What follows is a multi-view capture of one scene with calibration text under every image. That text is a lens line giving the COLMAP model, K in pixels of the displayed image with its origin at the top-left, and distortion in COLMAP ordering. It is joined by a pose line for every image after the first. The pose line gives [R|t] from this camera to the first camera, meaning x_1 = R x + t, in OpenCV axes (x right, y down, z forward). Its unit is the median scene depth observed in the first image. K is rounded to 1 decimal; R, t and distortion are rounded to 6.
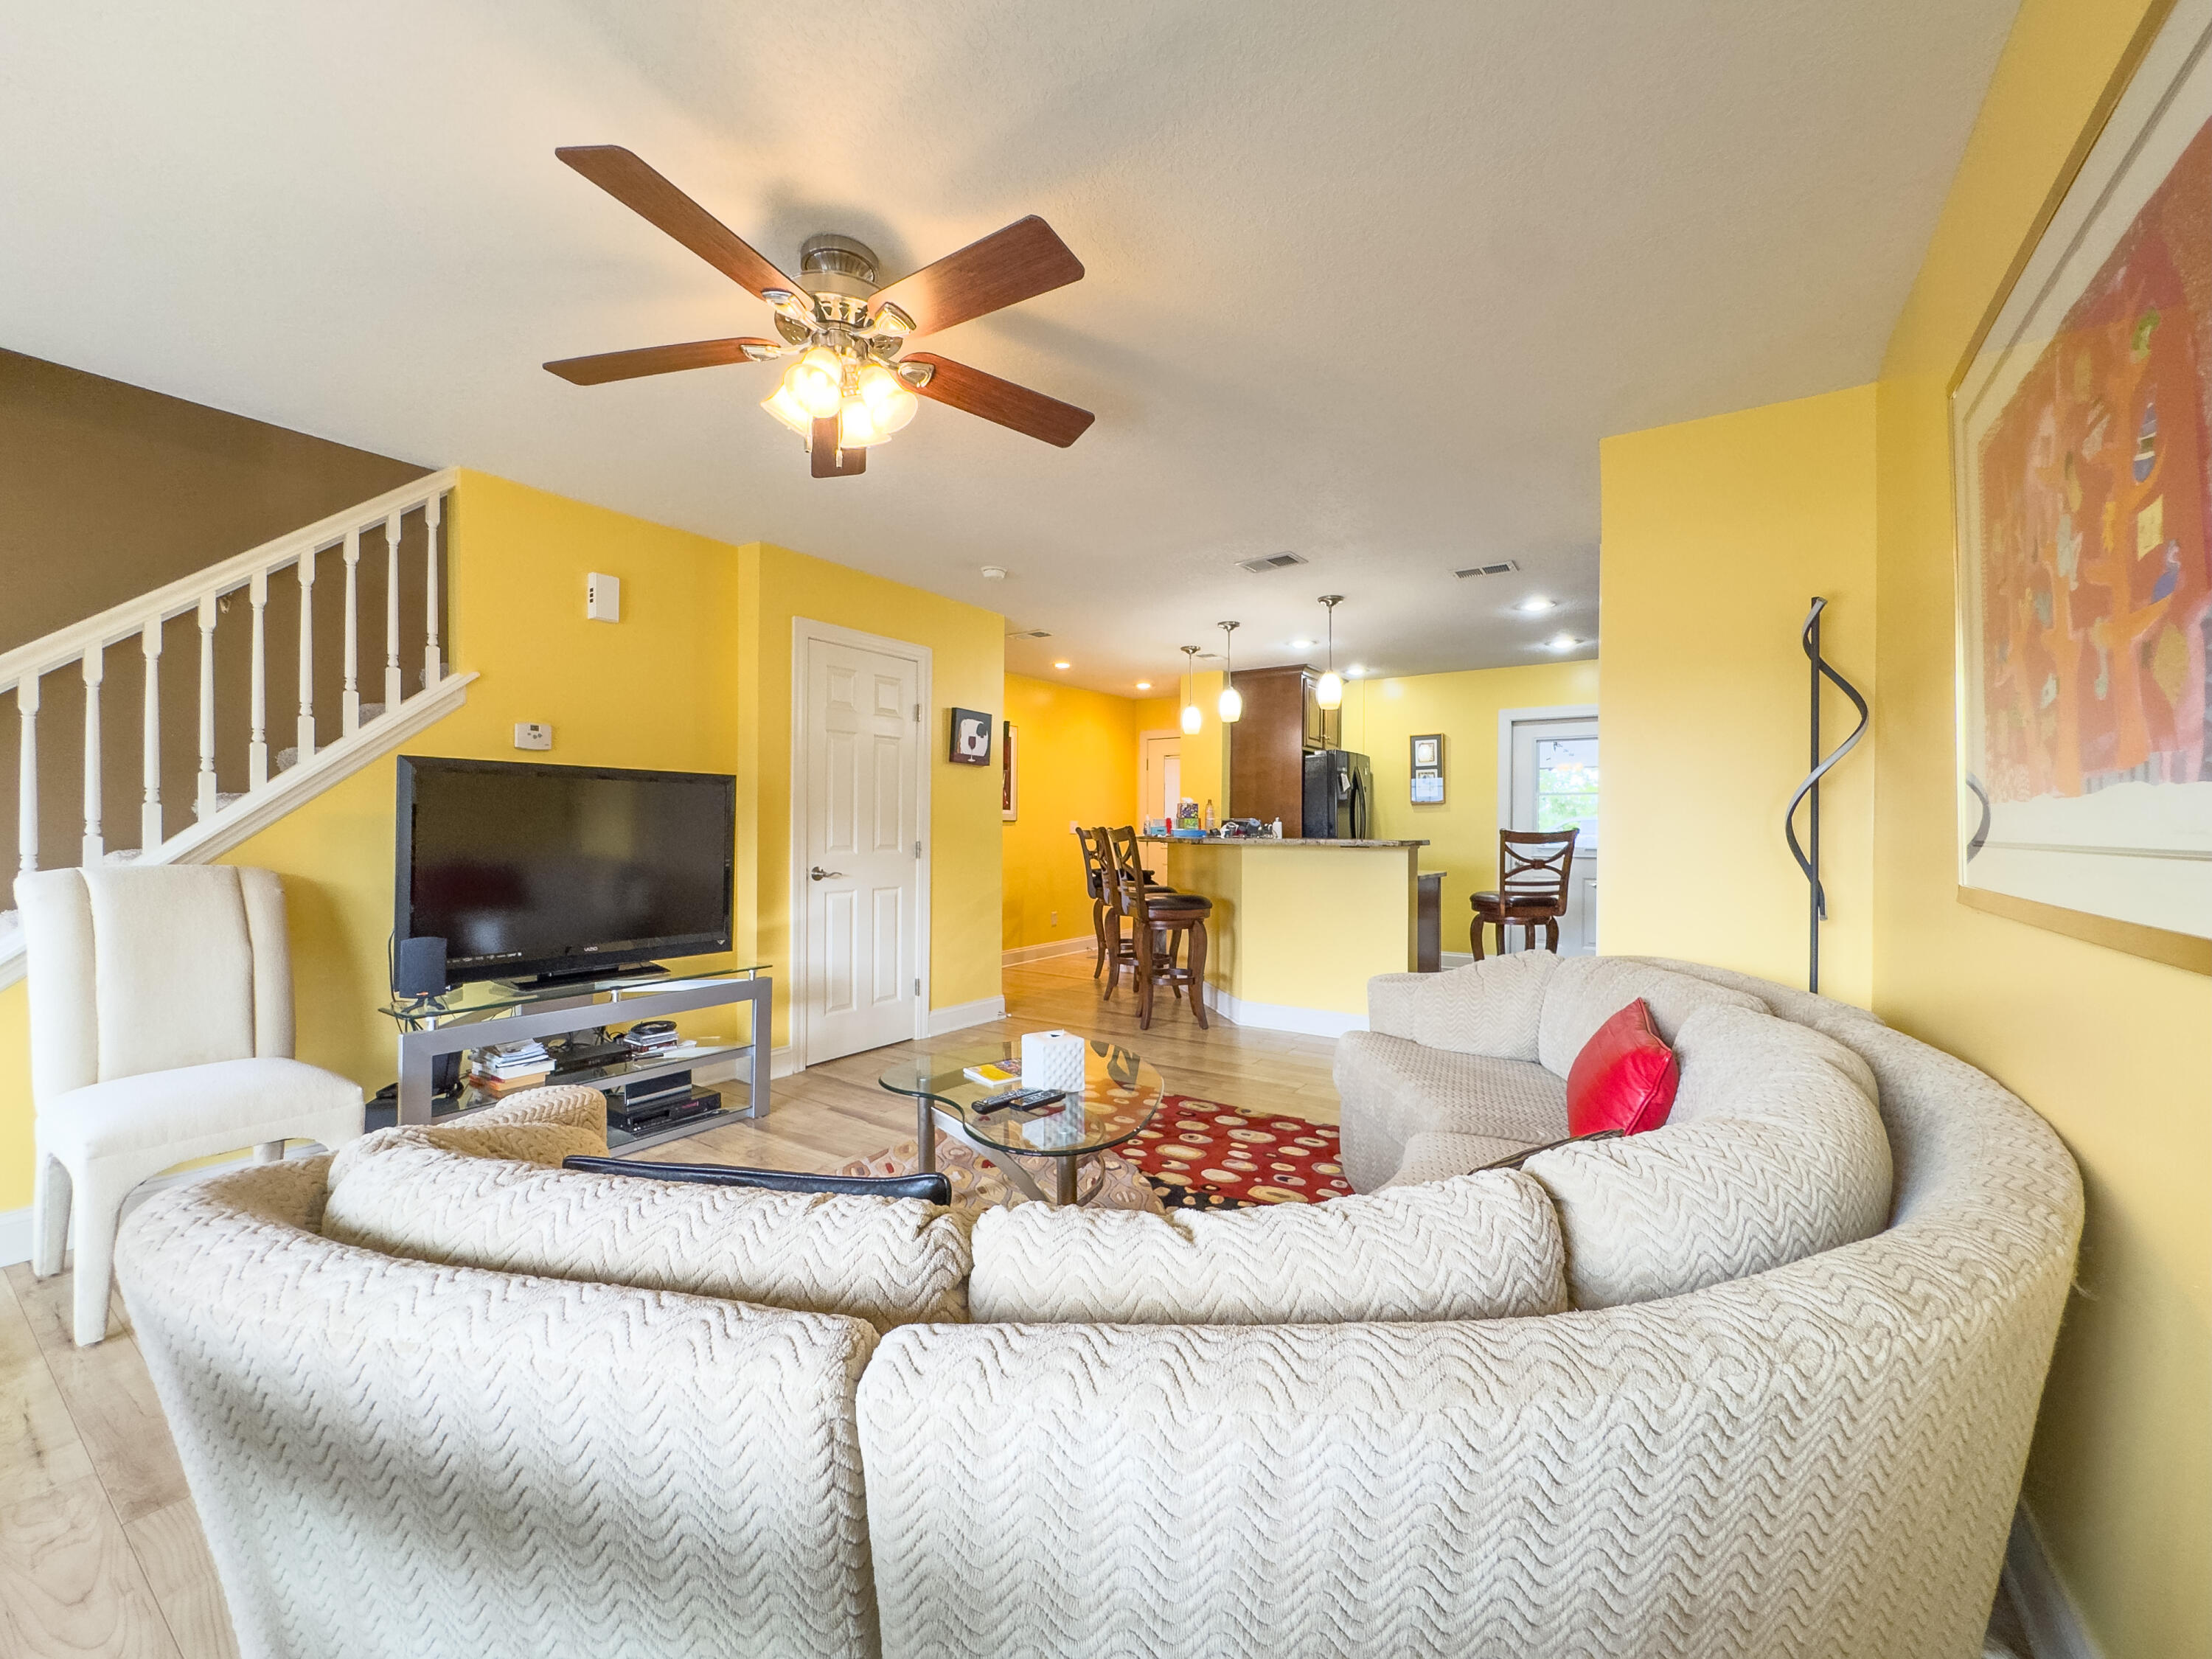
lens RADIAL K [[886.6, 0, 1104.6], [0, 886.6, 831.1], [0, 0, 1]] dist [-0.005415, 0.000830]
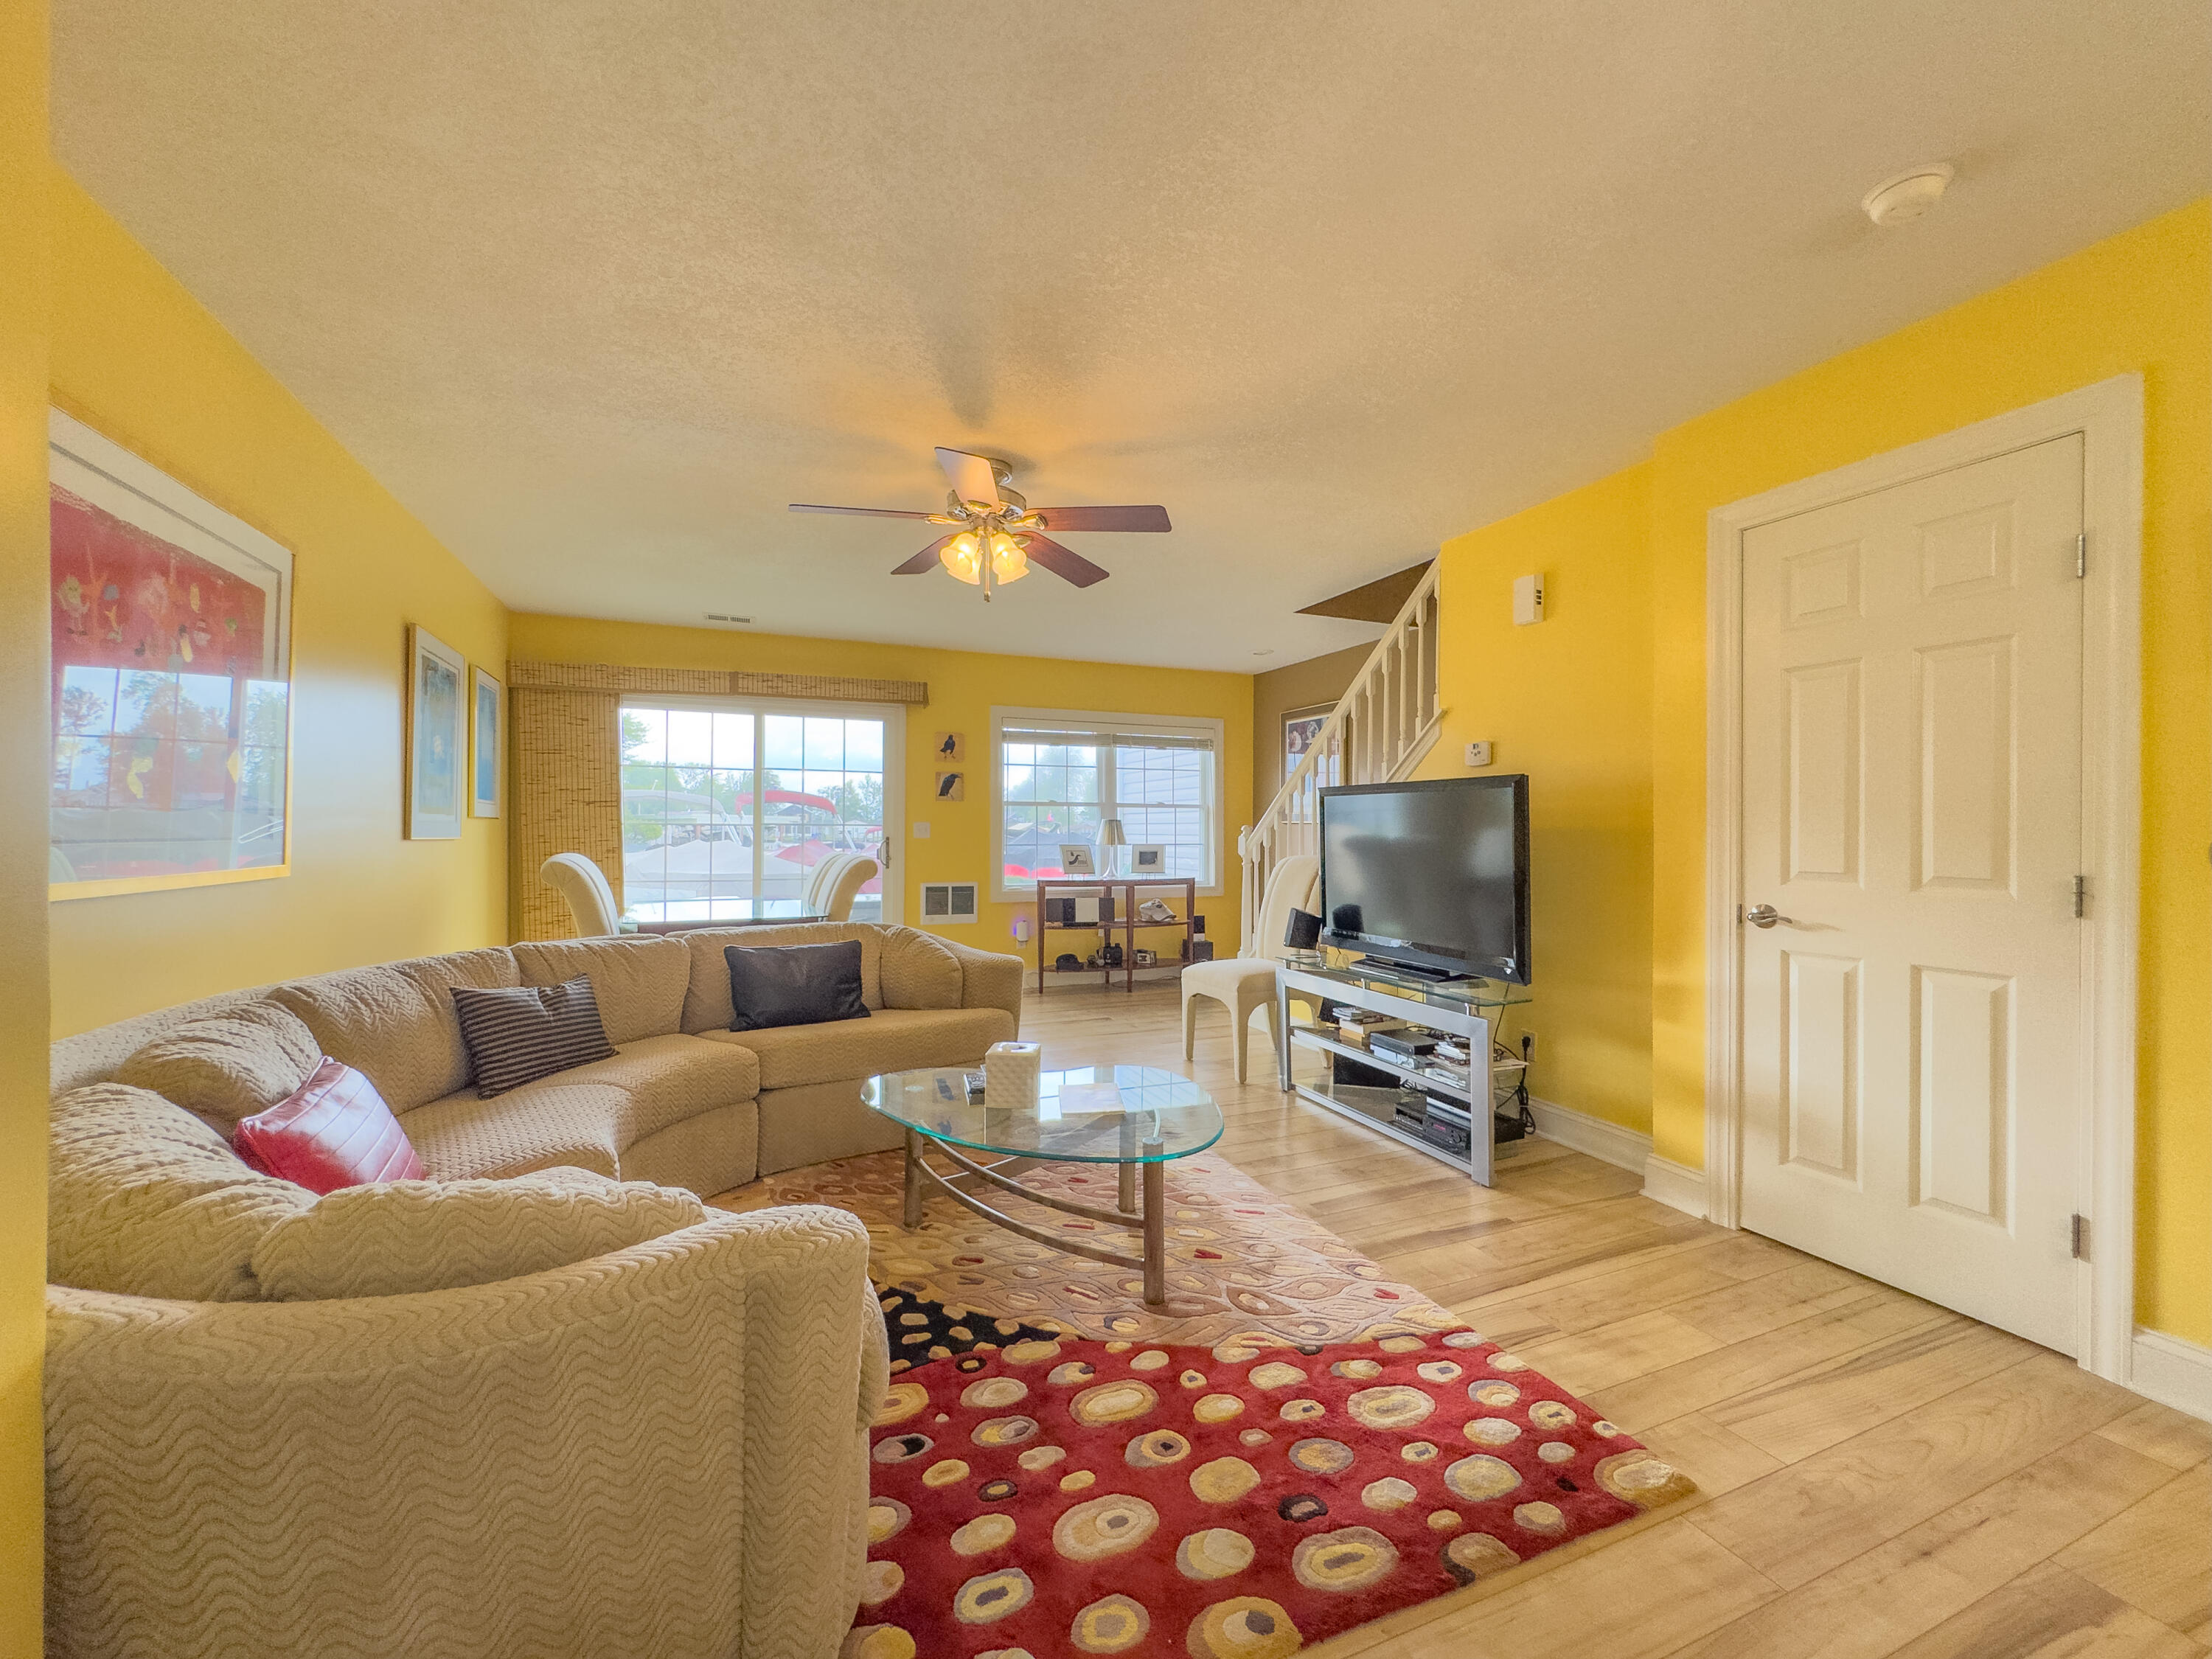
lens RADIAL K [[886.6, 0, 1103.4], [0, 886.6, 831.1], [0, 0, 1]] dist [-0.005415, 0.000830]
pose [[-0.548384, -0.006476, -0.836202, 0.484795], [-0.009946, 0.999950, -0.001222, -0.004180], [0.836168, 0.007647, -0.548420, 1.113265]]
